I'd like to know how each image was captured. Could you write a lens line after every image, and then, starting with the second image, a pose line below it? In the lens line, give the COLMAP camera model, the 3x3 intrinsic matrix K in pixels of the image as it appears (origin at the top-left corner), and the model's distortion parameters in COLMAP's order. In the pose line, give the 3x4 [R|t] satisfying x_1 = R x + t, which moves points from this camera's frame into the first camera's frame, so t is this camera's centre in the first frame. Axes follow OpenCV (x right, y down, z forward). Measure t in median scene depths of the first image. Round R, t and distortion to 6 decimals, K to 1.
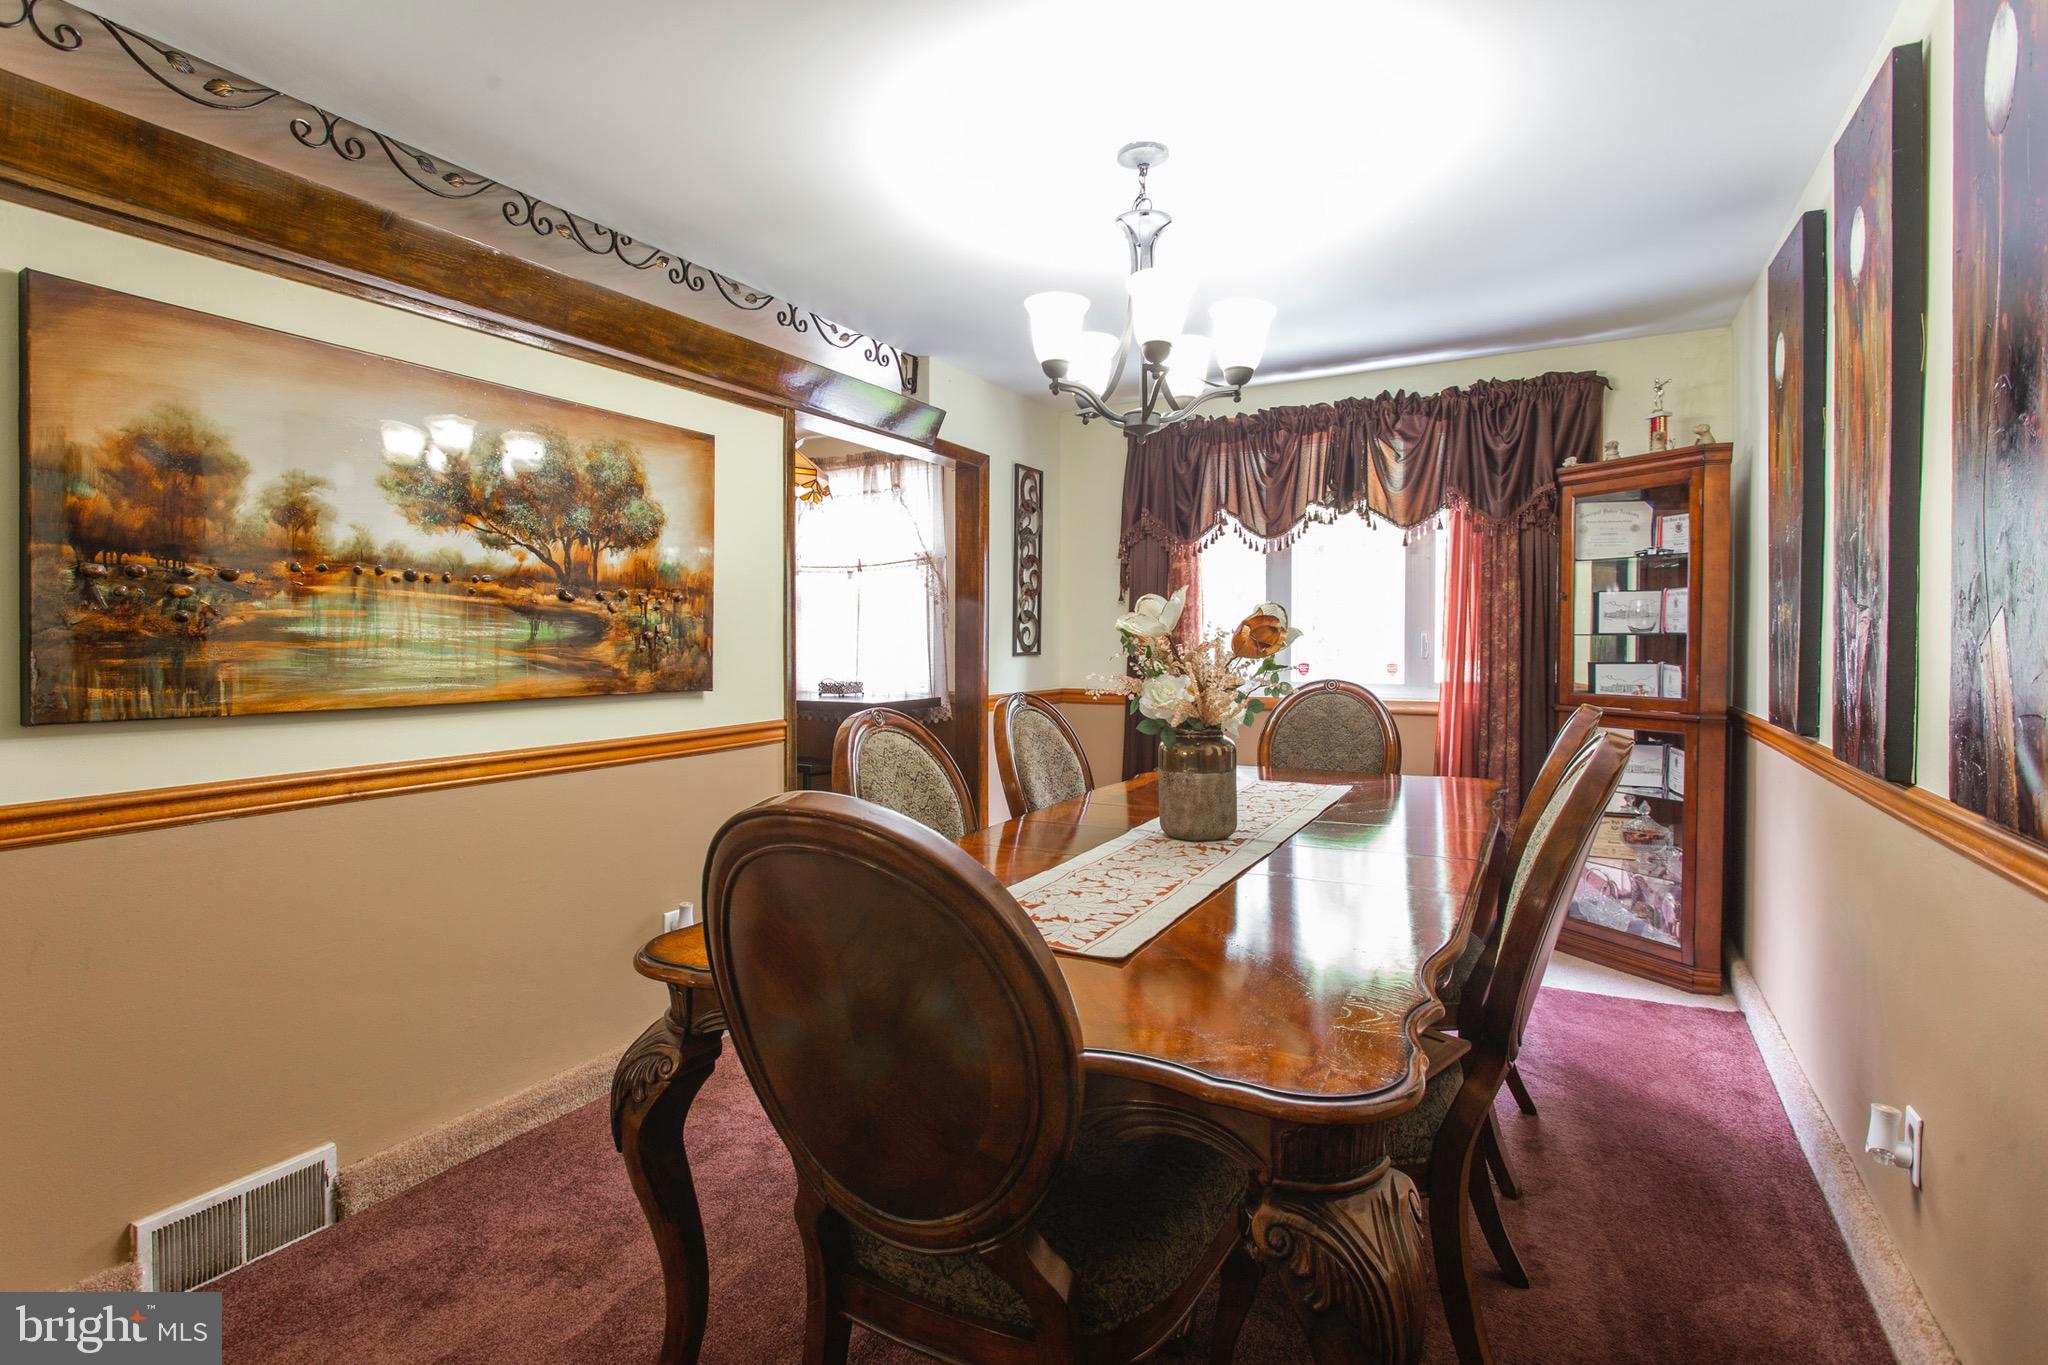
lens RADIAL K [[985.1, 0, 1026.8], [0, 985.1, 650.8], [0, 0, 1]] dist [-0.018848, 0.005662]
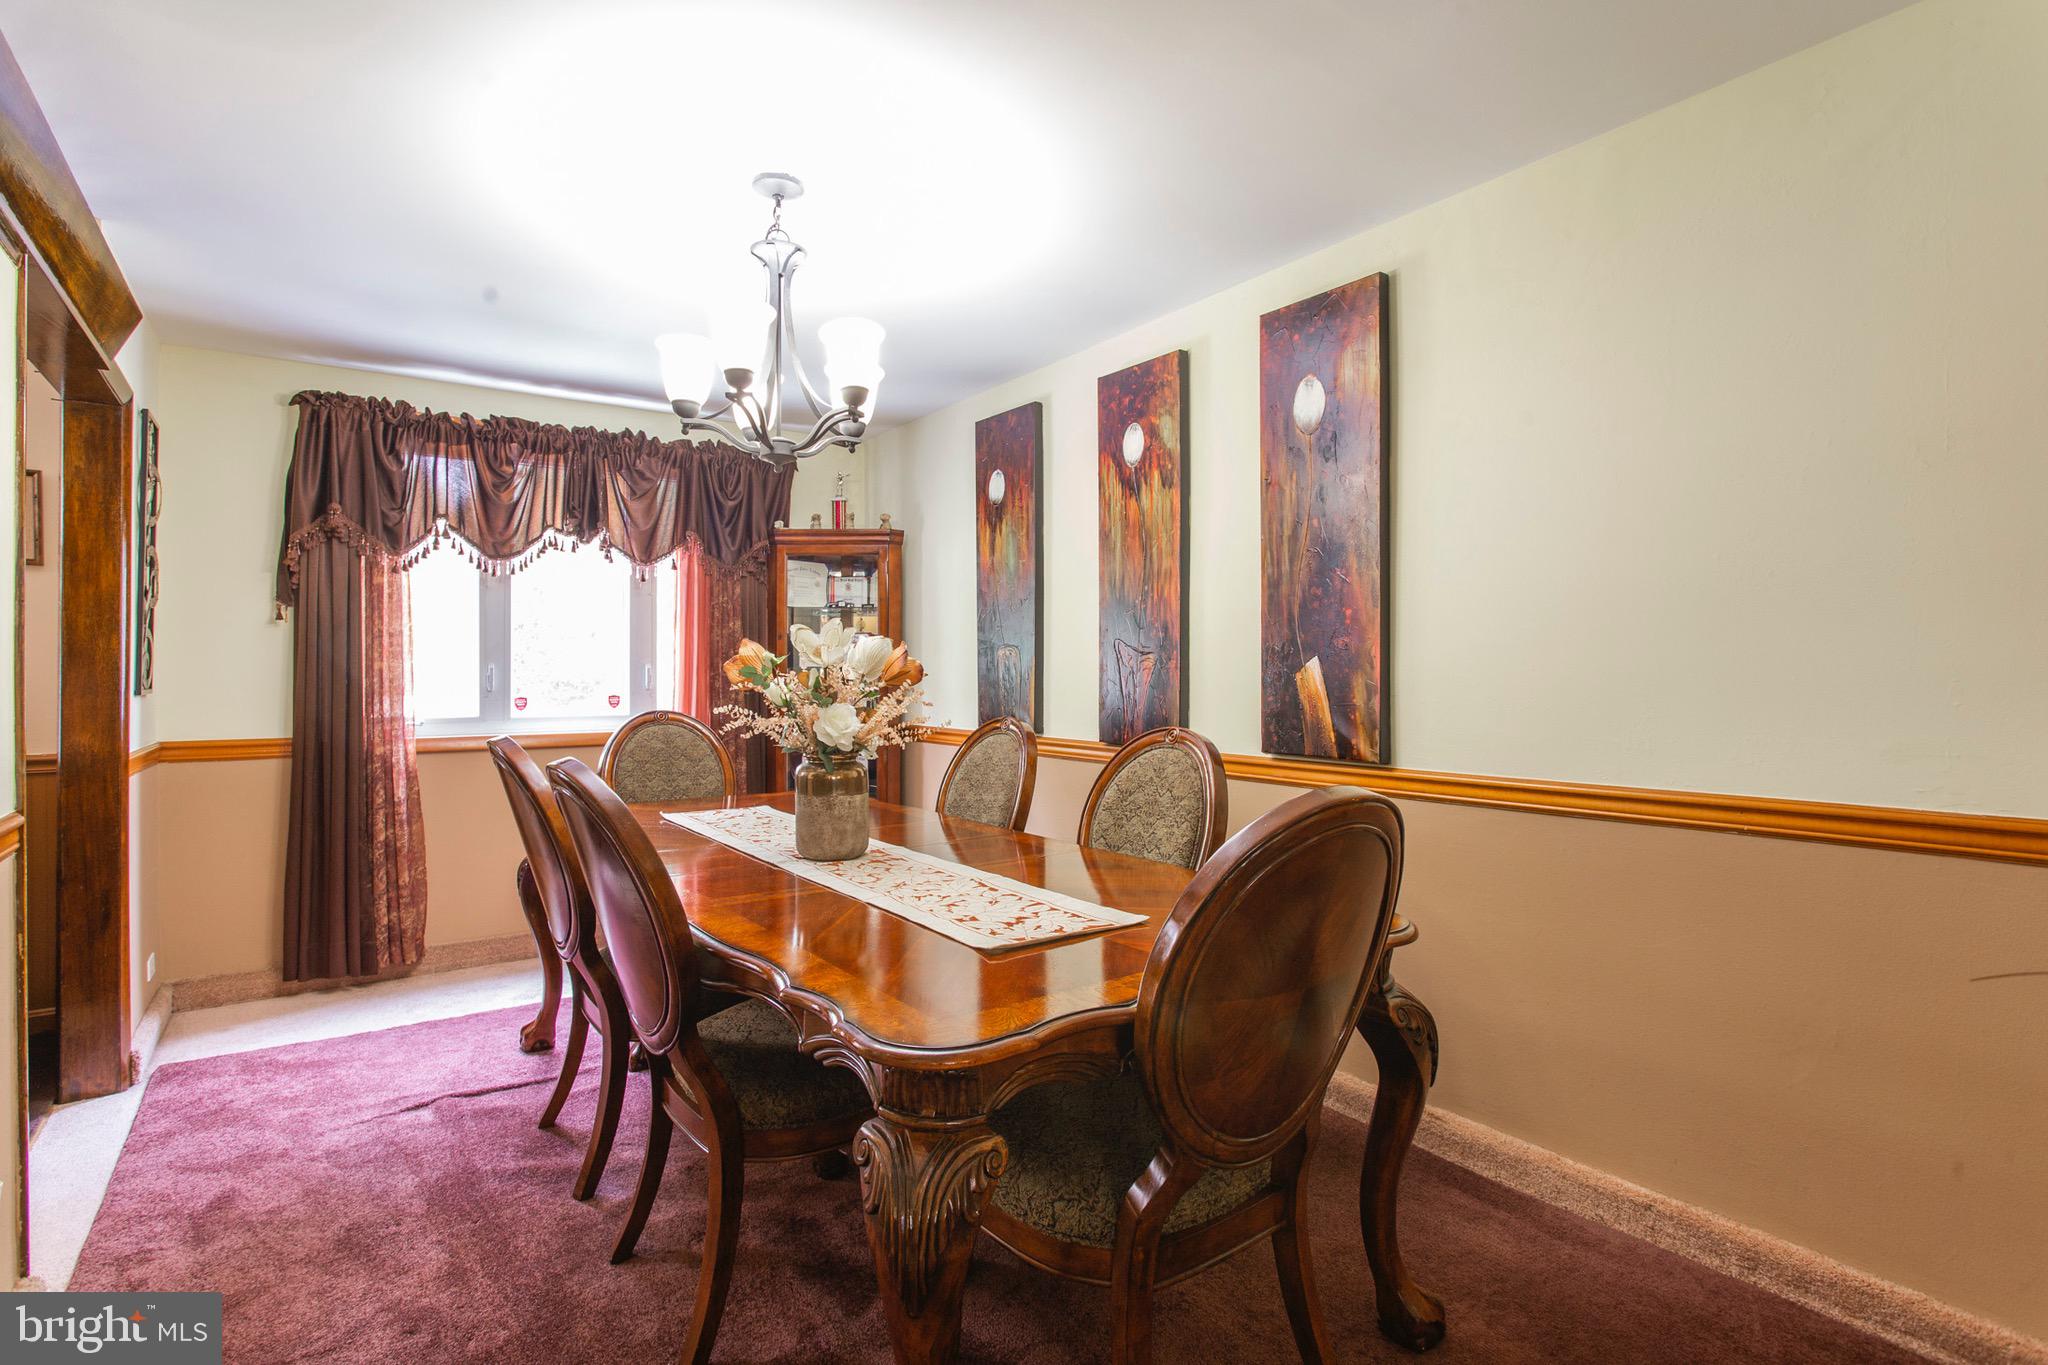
lens RADIAL K [[985.1, 0, 986.4], [0, 985.1, 672.4], [0, 0, 1]] dist [-0.018848, 0.005662]
pose [[0.446842, 0.000994, 0.894612, -0.373026], [0.009724, 0.999935, -0.005968, -0.000508], [-0.894560, 0.011366, 0.446803, 0.202851]]
